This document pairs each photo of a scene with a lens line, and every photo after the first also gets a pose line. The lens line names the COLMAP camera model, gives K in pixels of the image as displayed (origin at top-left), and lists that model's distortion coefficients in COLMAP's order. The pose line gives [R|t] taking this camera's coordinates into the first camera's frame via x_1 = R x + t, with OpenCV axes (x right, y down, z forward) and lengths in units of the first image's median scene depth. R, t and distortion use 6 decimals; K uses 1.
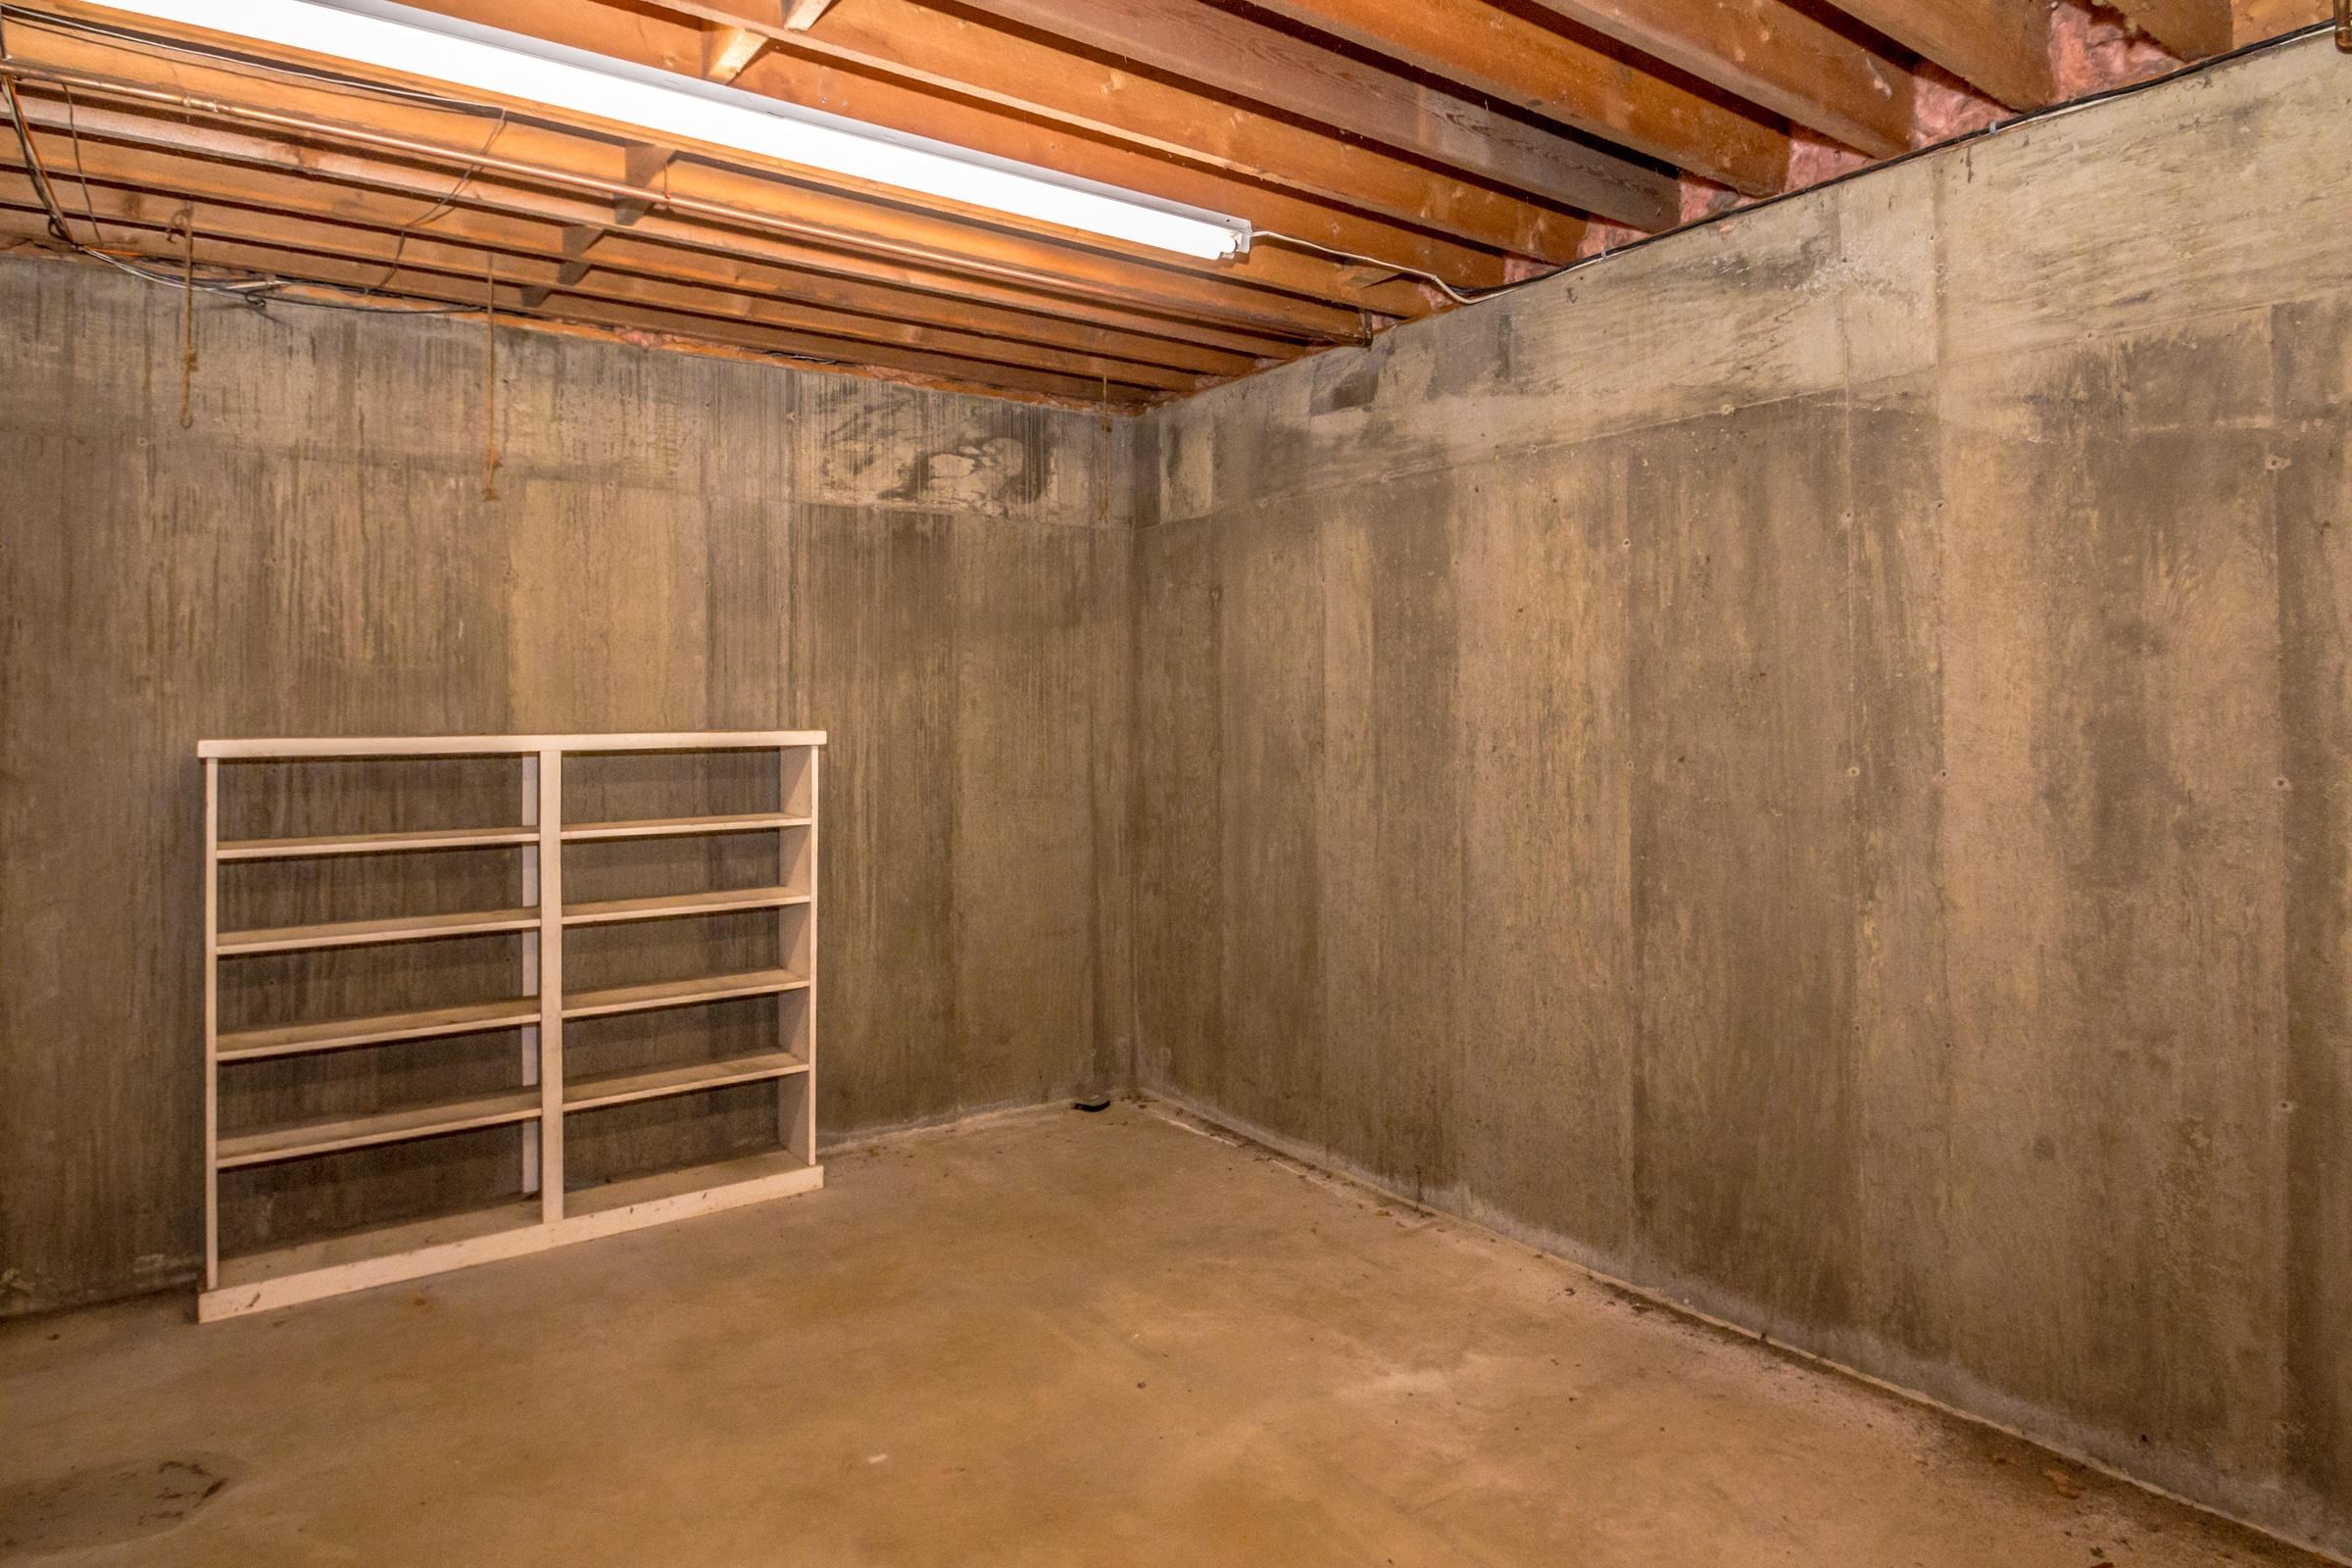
lens RADIAL K [[1325.3, 0, 1193.9], [0, 1325.3, 698.8], [0, 0, 1]] dist [-0.011913, -0.006145]
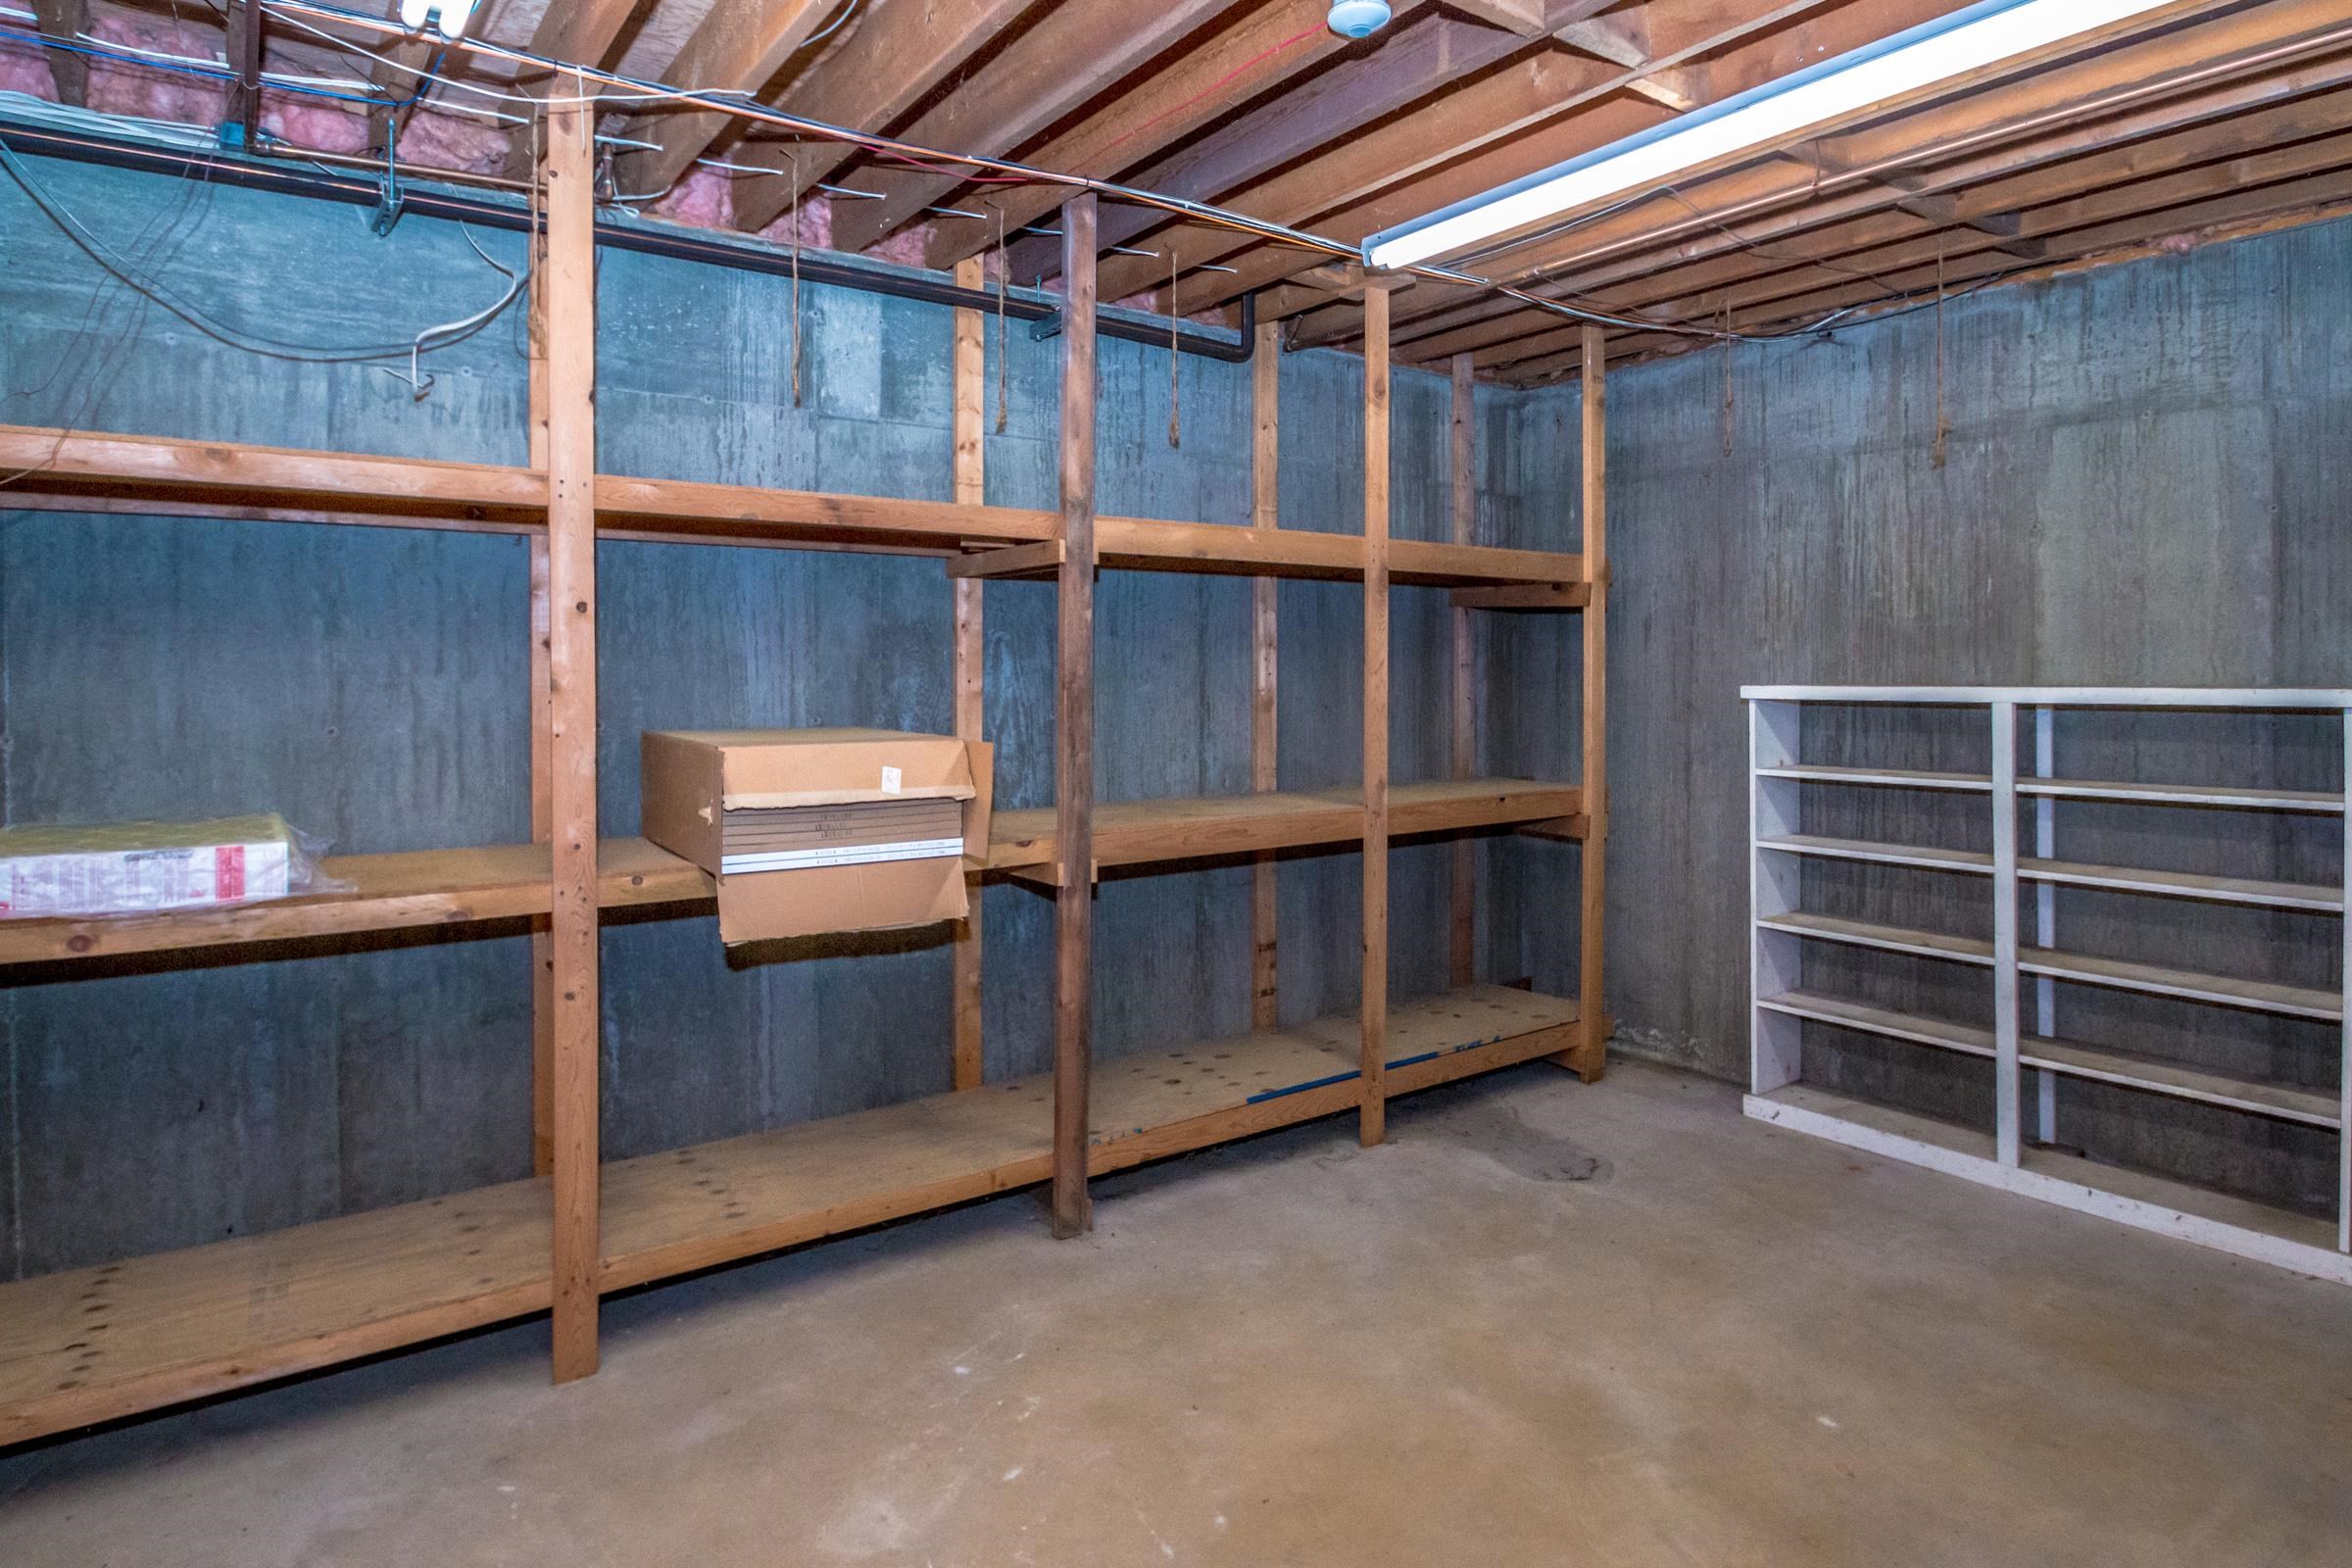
lens RADIAL K [[1325.3, 0, 1200.5], [0, 1325.3, 692.0], [0, 0, 1]] dist [-0.011913, -0.006145]
pose [[0.009519, 0.022386, -0.999704, 0.511483], [0.012826, 0.999664, 0.022508, 0.000512], [0.999872, -0.013036, 0.009228, 0.369651]]
